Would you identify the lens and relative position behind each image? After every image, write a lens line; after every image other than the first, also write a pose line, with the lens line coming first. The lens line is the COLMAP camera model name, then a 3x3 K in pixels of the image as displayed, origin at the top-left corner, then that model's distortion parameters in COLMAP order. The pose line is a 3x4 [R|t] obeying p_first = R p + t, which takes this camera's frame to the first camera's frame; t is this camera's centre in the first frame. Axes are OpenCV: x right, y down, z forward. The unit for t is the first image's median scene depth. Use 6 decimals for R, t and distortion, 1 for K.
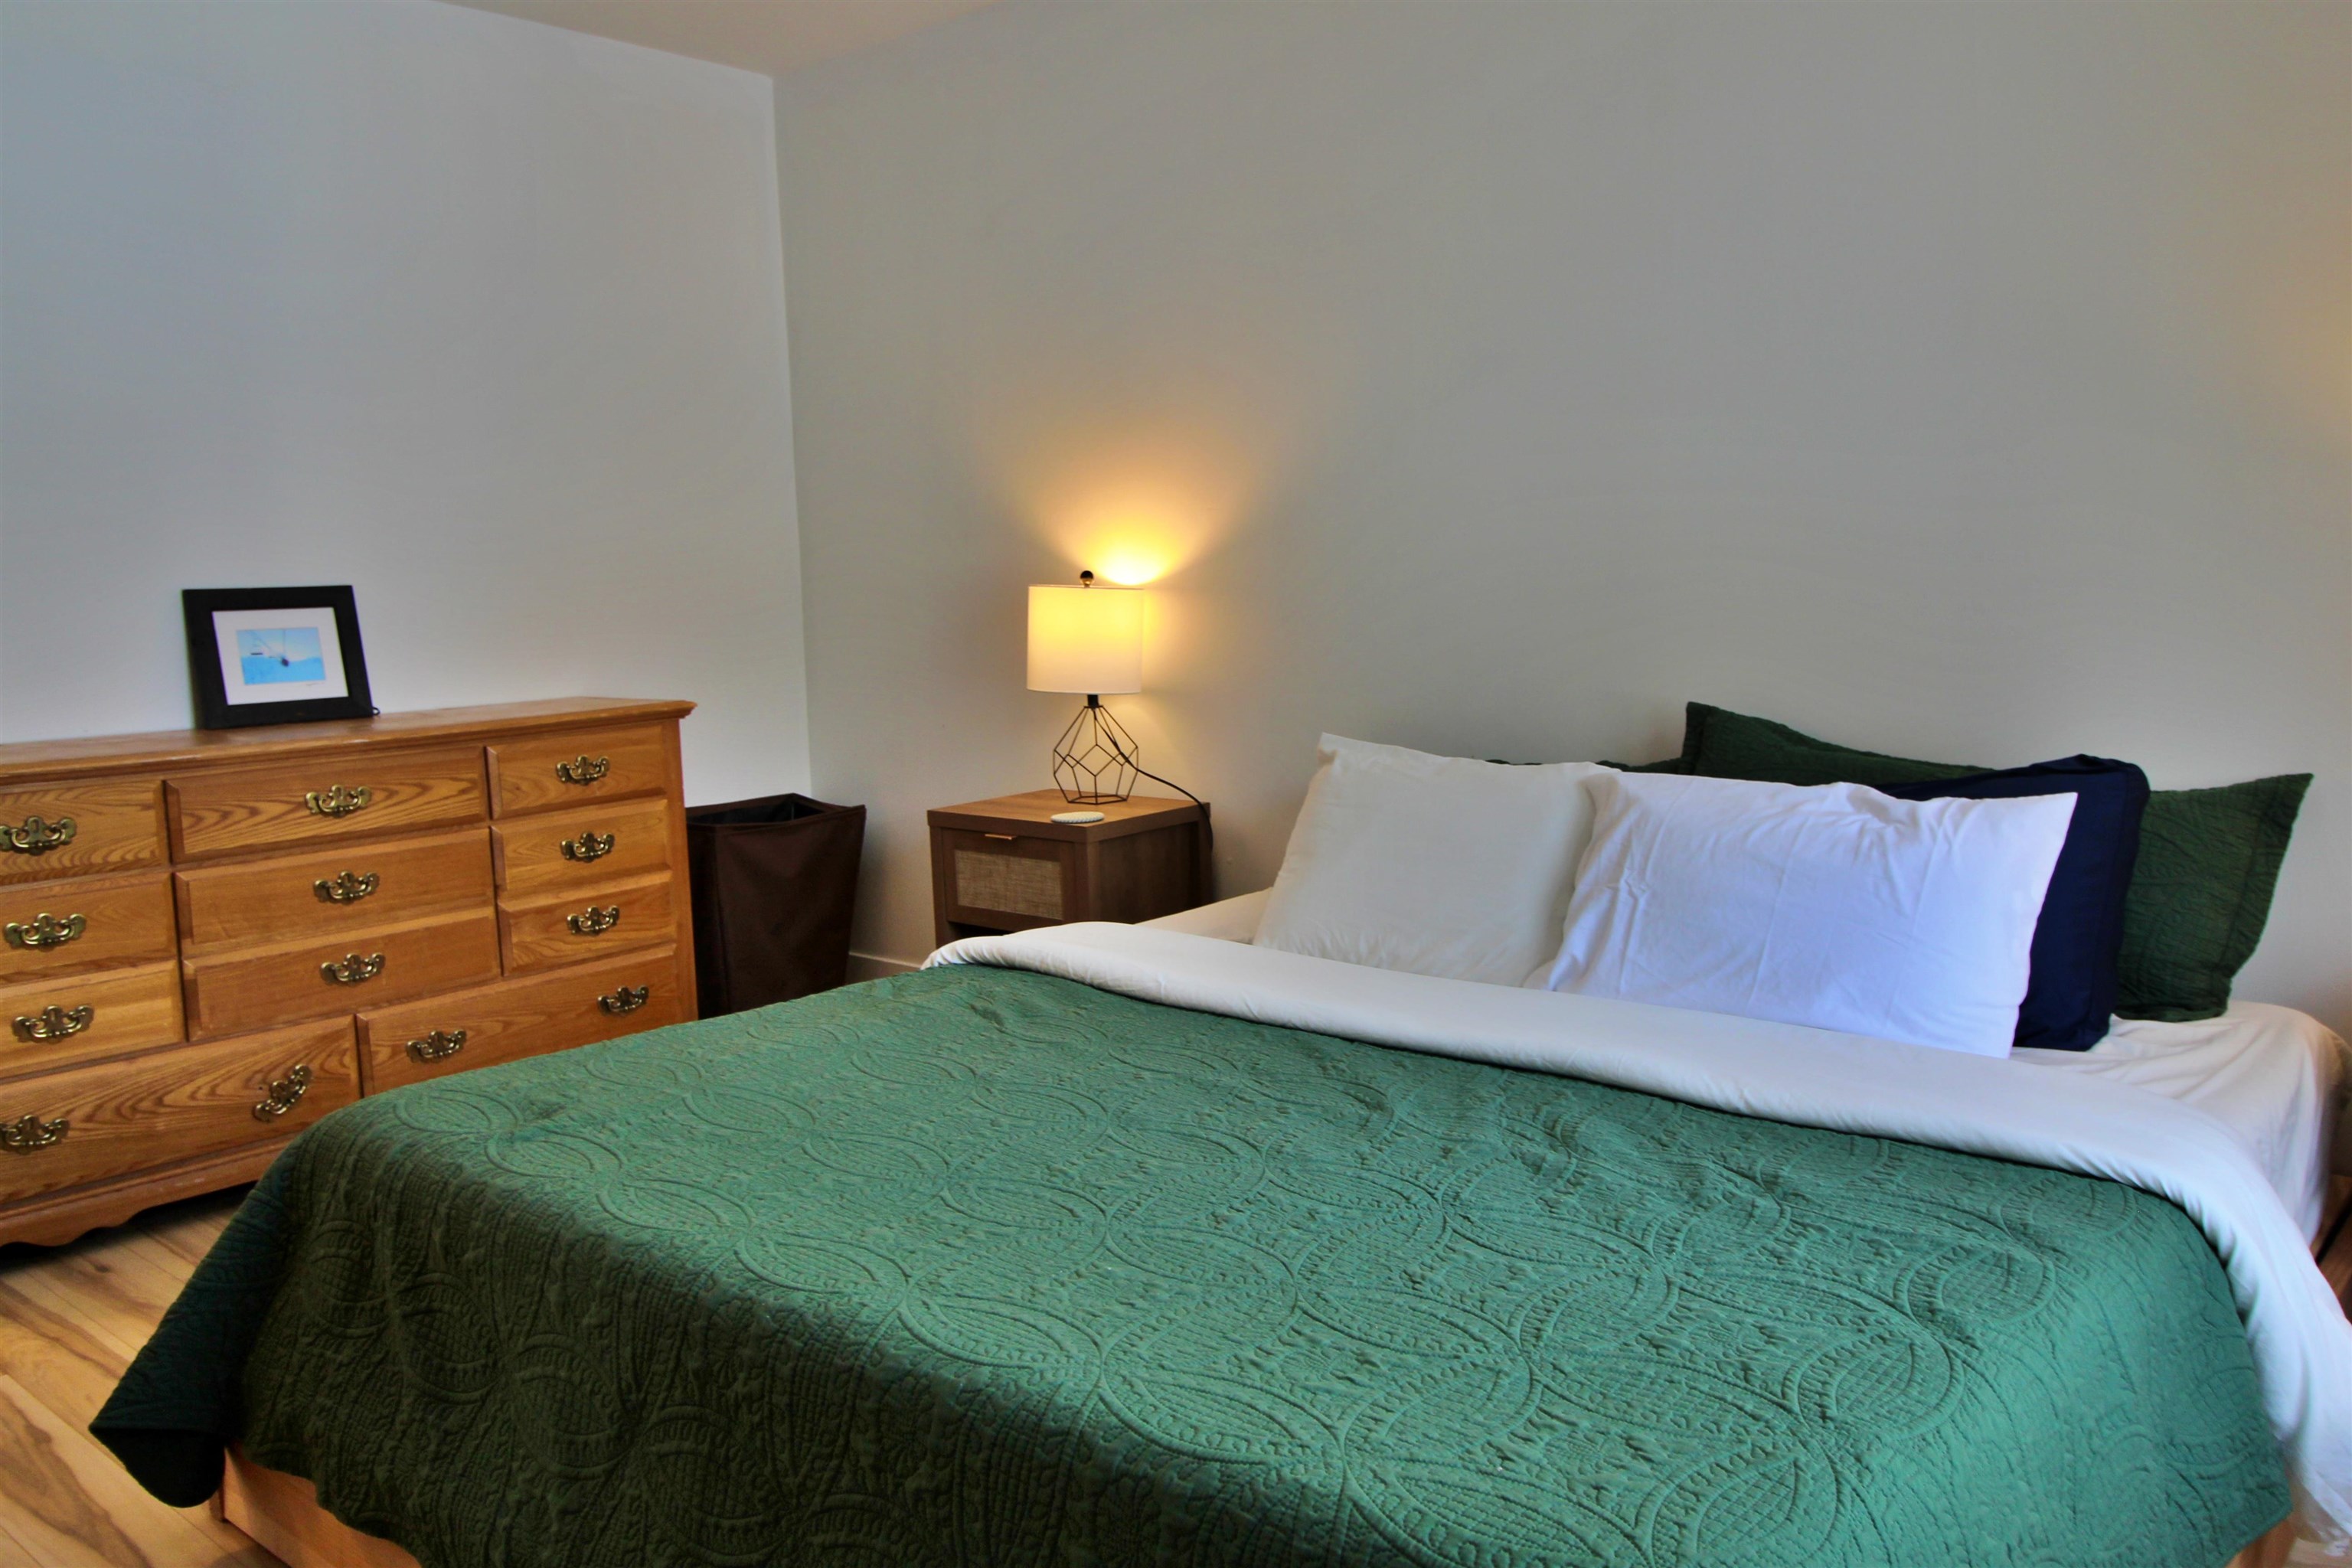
lens RADIAL K [[1828.3, 0, 1176.0], [0, 1828.3, 784.0], [0, 0, 1]] dist [0.002197, -0.002024]
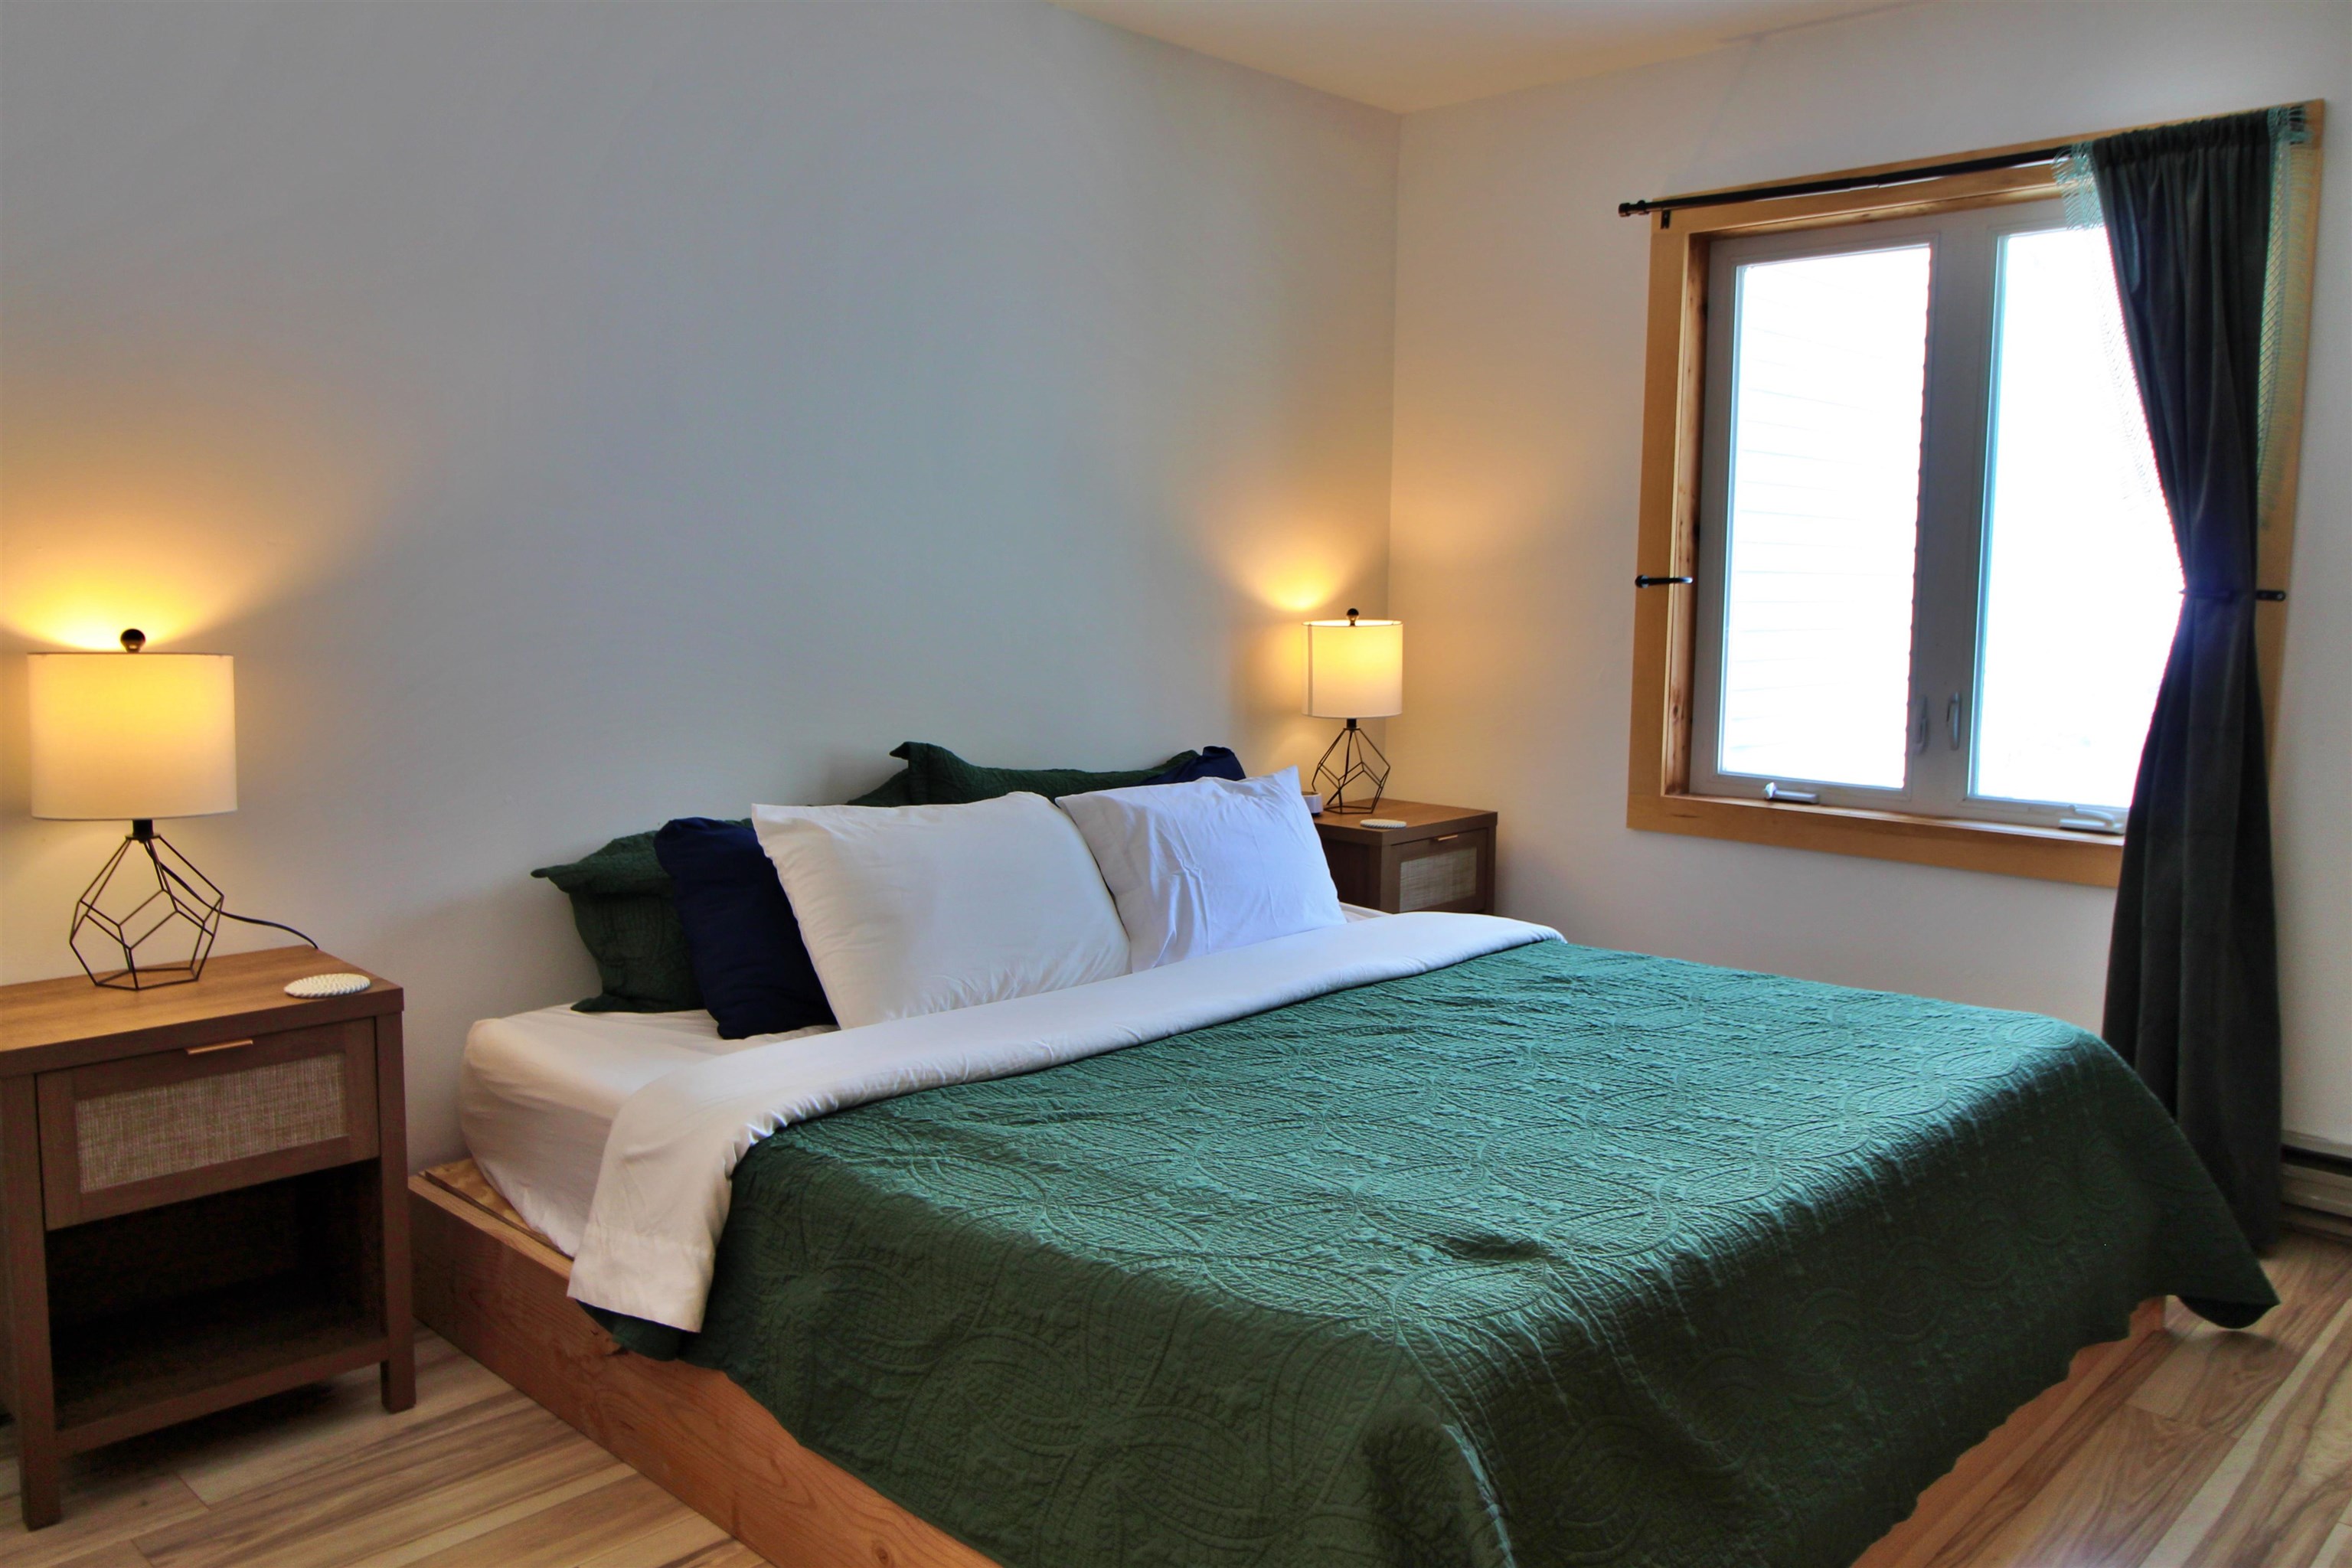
lens RADIAL K [[1828.3, 0, 1176.0], [0, 1828.3, 784.0], [0, 0, 1]] dist [0.002197, -0.002024]
pose [[0.098568, -0.071732, 0.992542, -0.883076], [0.137369, 0.988831, 0.057822, -0.065663], [-0.985603, 0.130645, 0.107321, 0.768218]]
